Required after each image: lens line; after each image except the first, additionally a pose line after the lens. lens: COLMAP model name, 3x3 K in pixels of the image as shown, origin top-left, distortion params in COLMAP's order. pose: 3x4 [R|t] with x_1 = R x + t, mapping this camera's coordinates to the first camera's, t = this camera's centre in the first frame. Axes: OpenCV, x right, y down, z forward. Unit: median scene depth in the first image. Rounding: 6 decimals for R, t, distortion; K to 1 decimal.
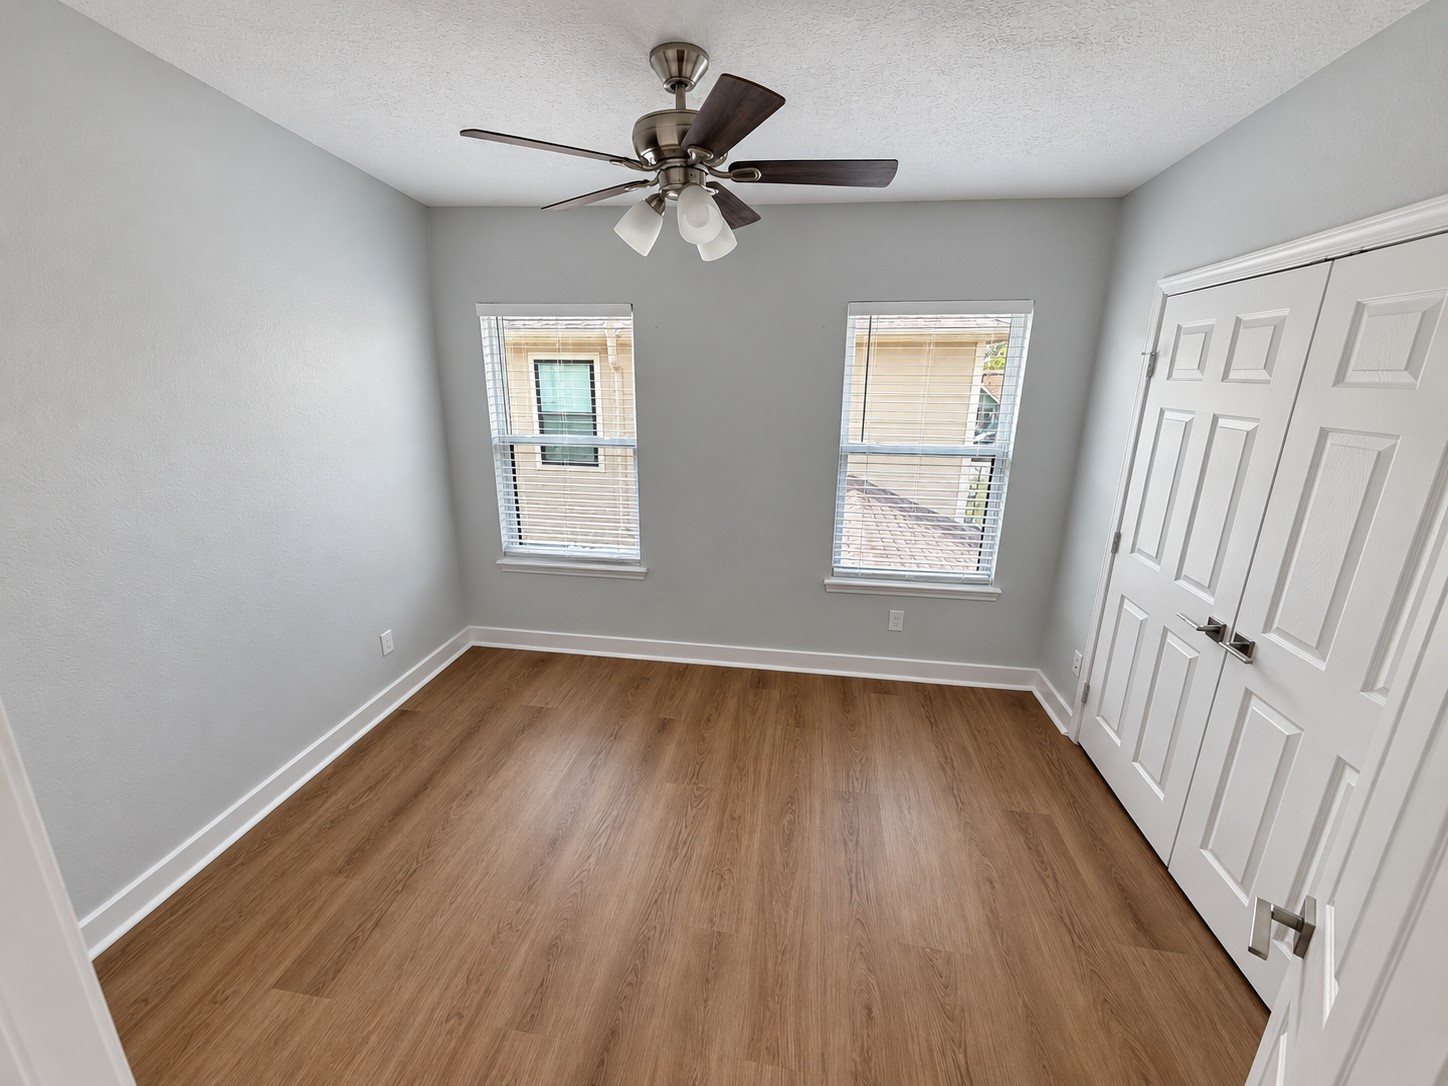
lens RADIAL K [[577.3, 0, 720.5], [0, 577.3, 536.7], [0, 0, 1]] dist [-0.001423, -0.000001]
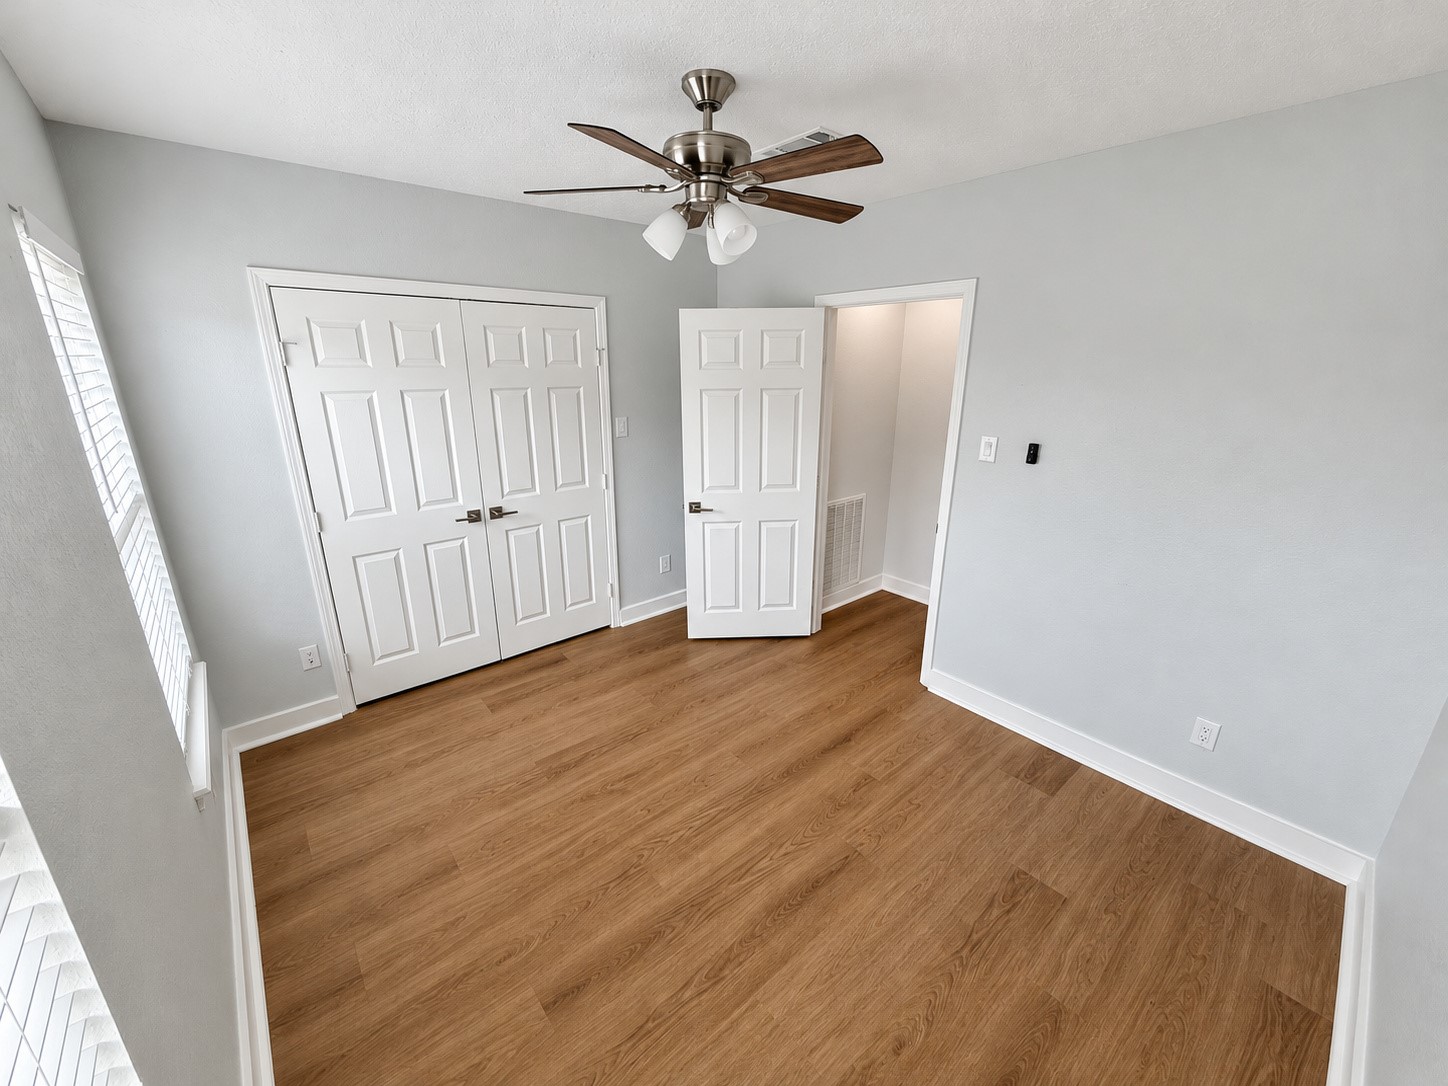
lens RADIAL K [[577.3, 0, 720.2], [0, 577.3, 547.8], [0, 0, 1]] dist [-0.001423, -0.000001]
pose [[-0.768325, -0.205772, 0.606082, -0.623516], [0.161596, 0.853876, 0.494756, -0.405797], [-0.619325, 0.478074, -0.622802, 1.406618]]
